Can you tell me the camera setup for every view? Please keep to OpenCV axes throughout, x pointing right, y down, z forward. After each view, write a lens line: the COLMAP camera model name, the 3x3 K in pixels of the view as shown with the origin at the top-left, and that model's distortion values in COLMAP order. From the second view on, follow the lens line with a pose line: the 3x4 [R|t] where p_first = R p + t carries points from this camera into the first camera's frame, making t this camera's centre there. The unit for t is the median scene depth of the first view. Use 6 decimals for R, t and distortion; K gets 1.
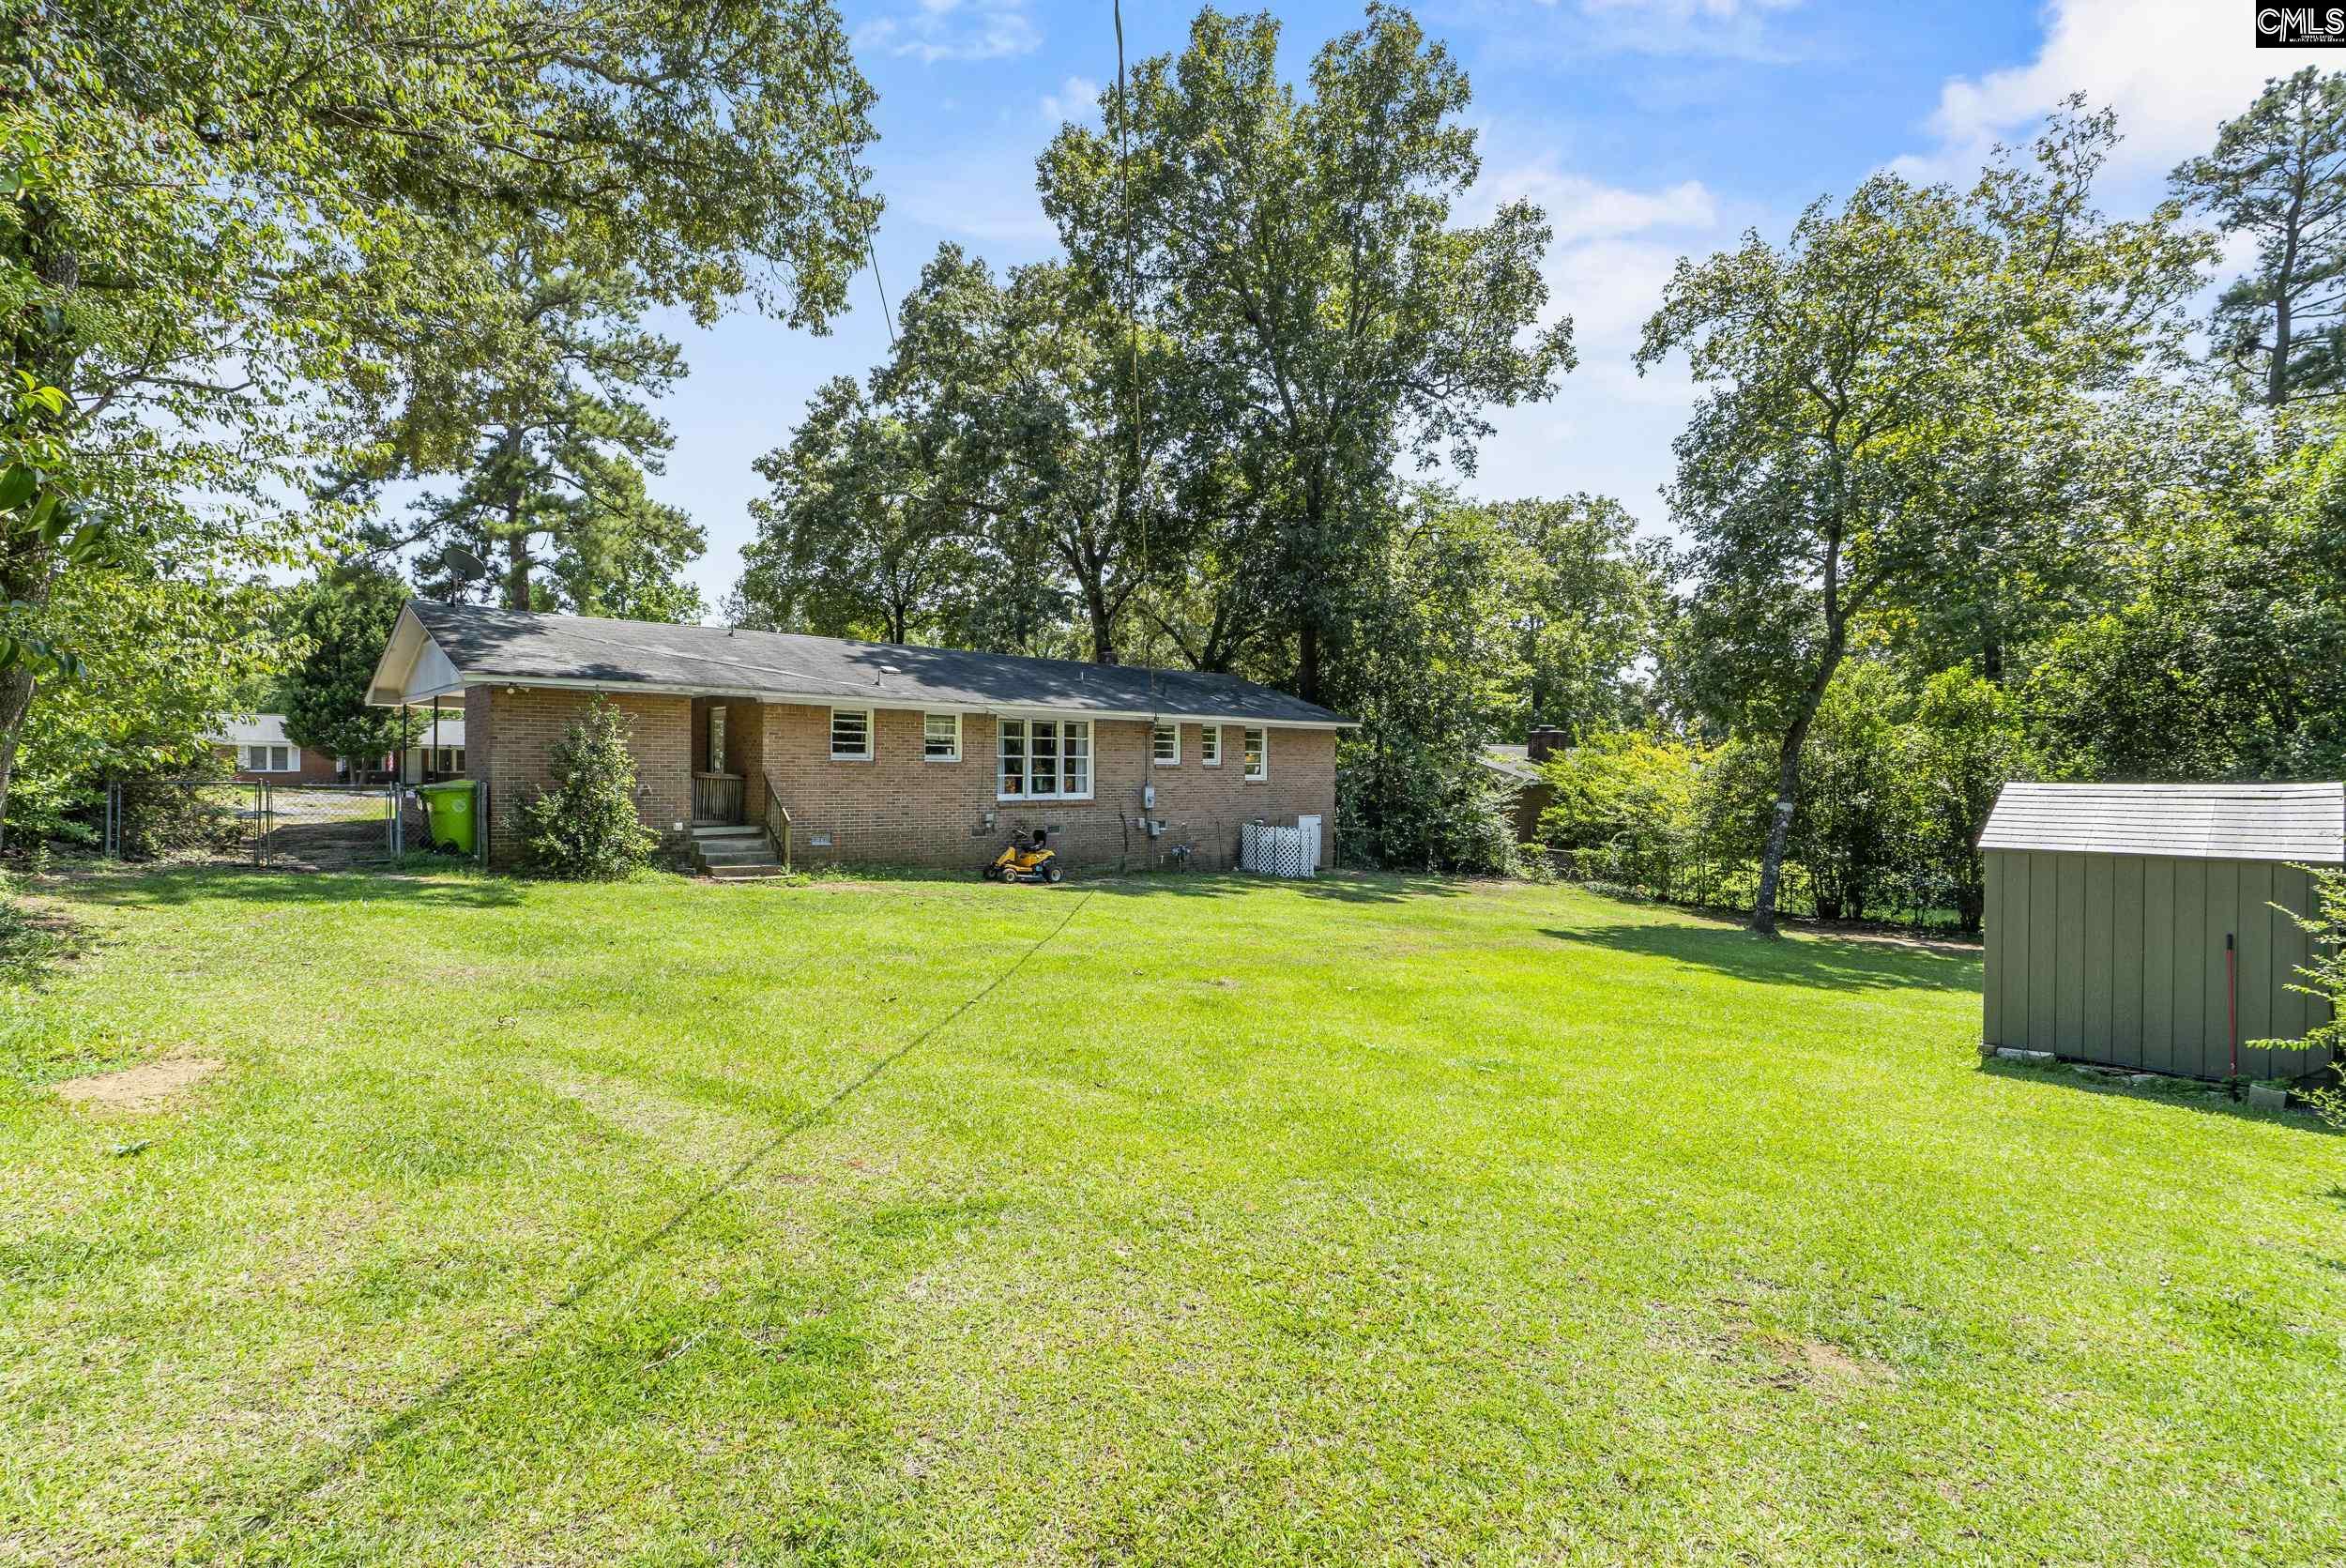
lens RADIAL K [[1078.7, 0, 1177.4], [0, 1078.7, 789.2], [0, 0, 1]] dist [-0.010894, -0.001116]
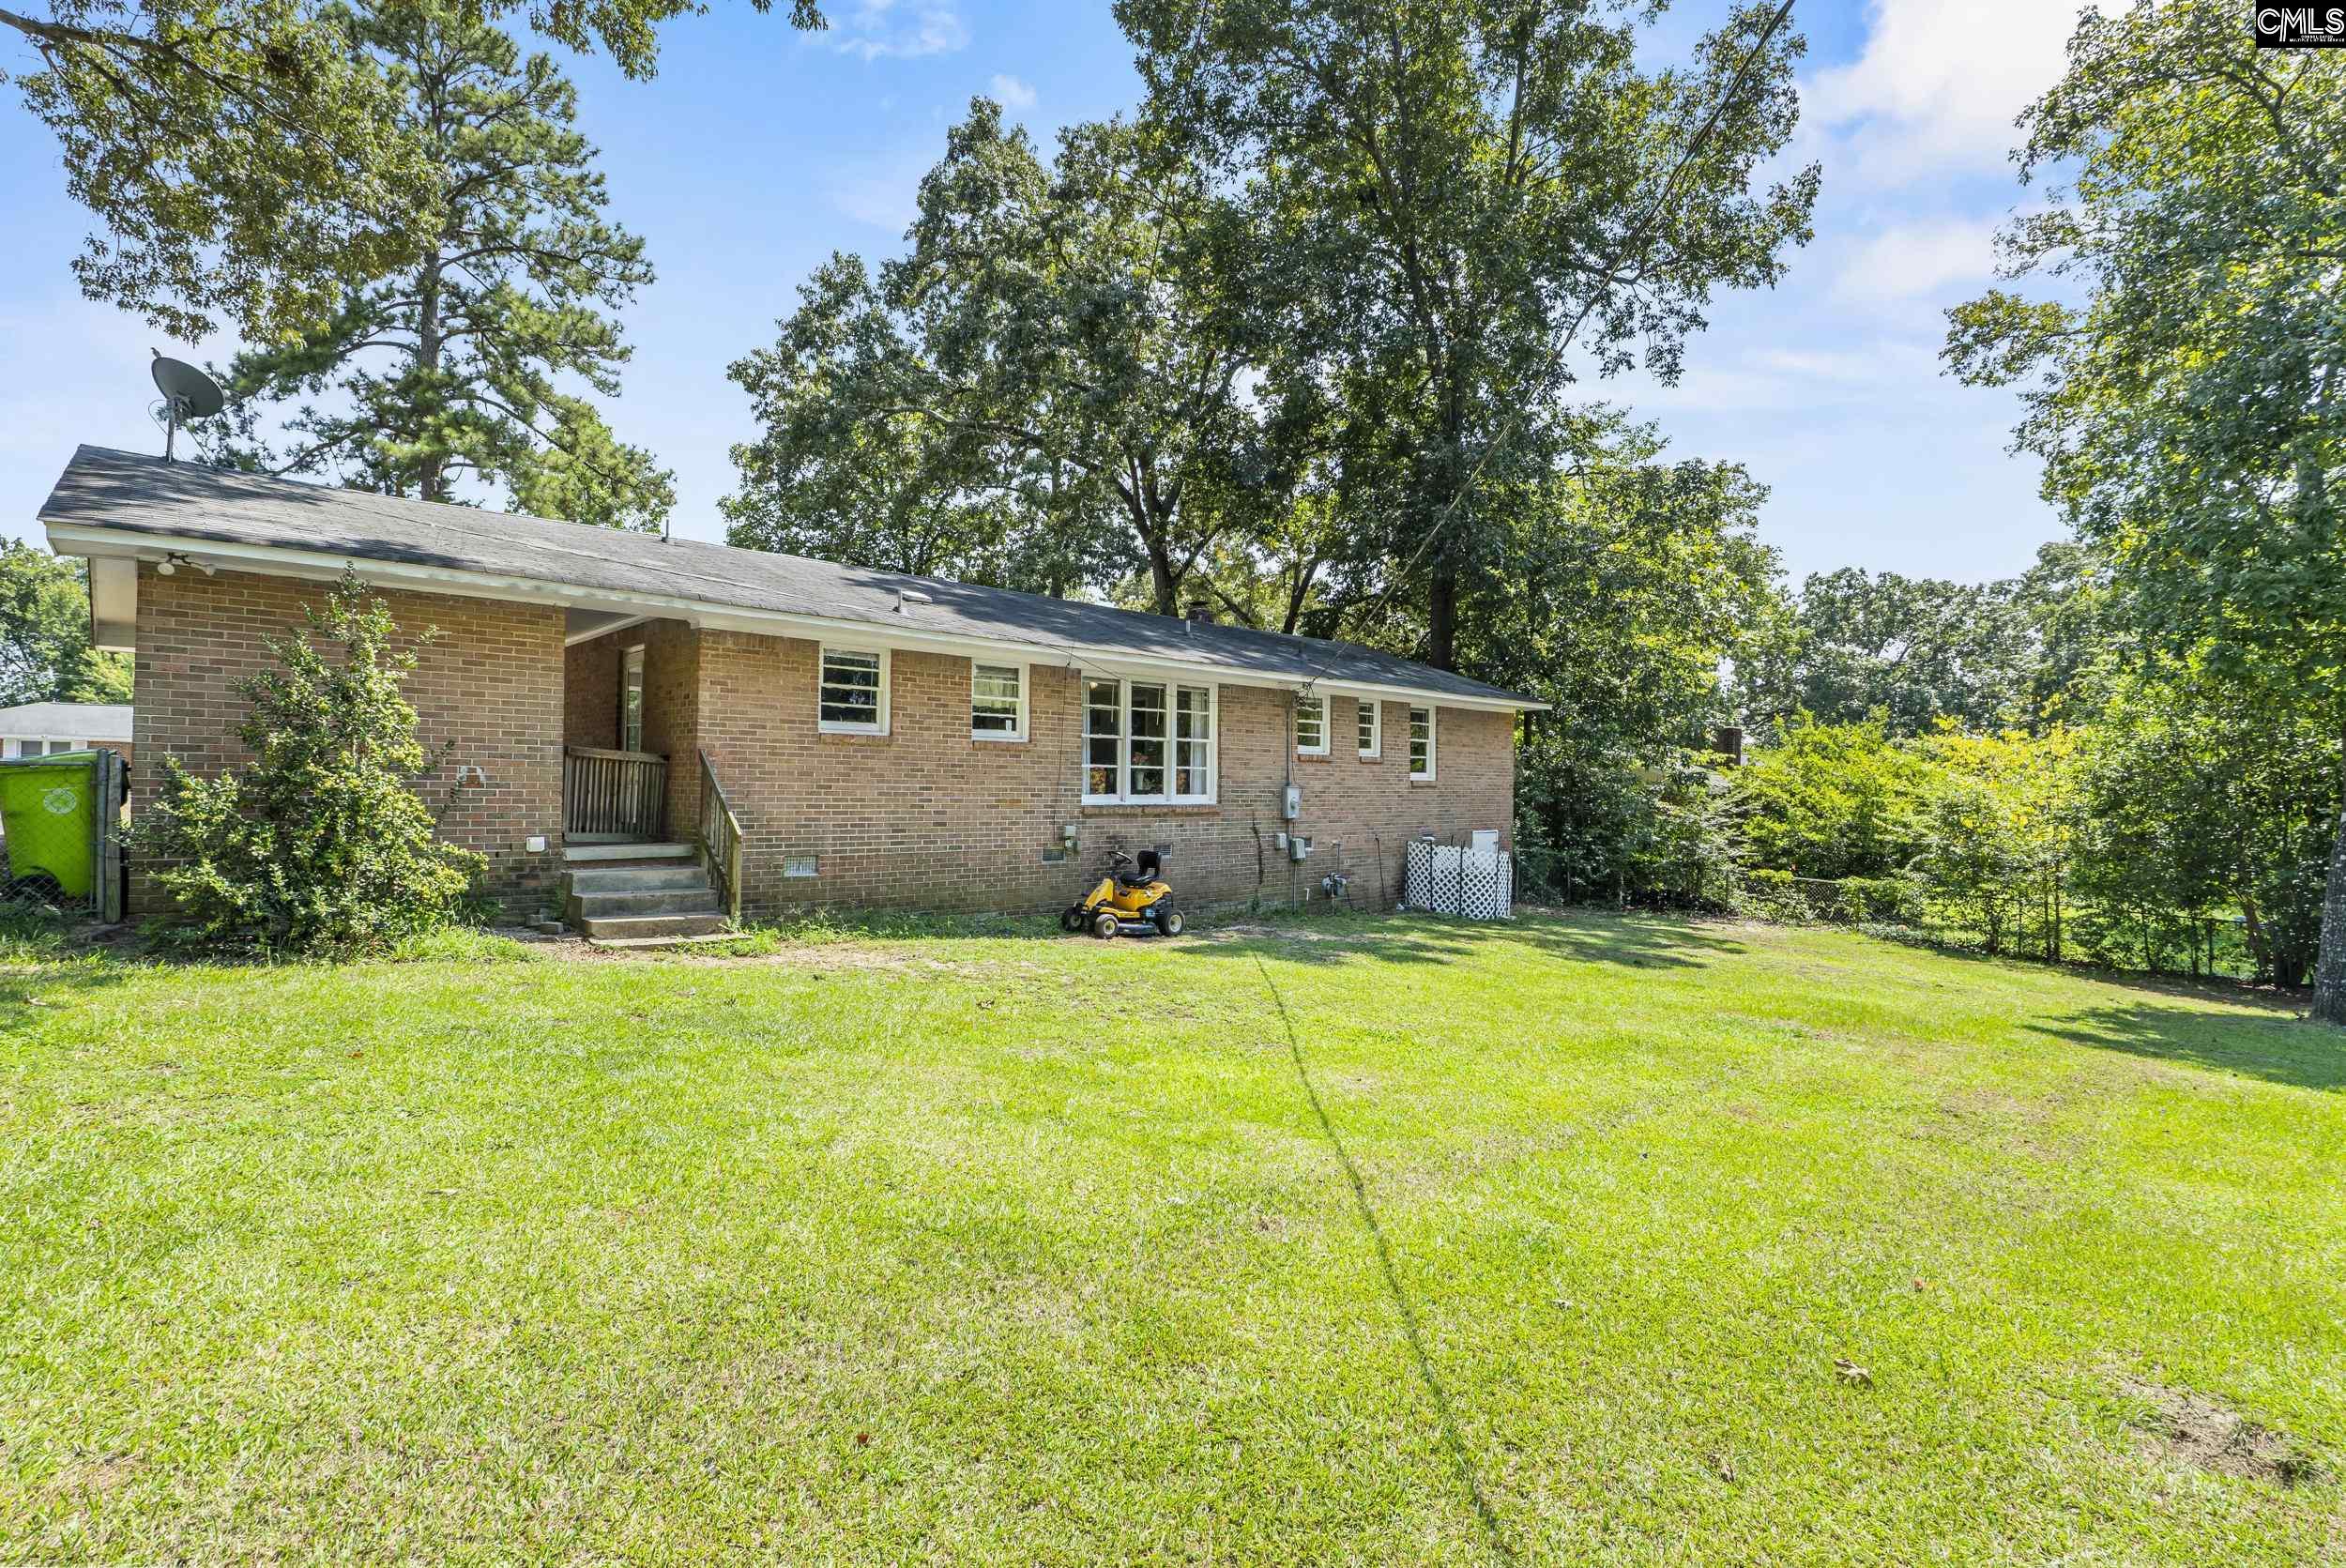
lens RADIAL K [[1078.7, 0, 1168.8], [0, 1078.7, 785.9], [0, 0, 1]] dist [-0.010894, -0.001116]
pose [[0.999964, 0.004150, -0.007425, -0.087177], [-0.004282, 0.999831, -0.017869, 0.008412], [0.007350, 0.017900, 0.999813, 0.287642]]
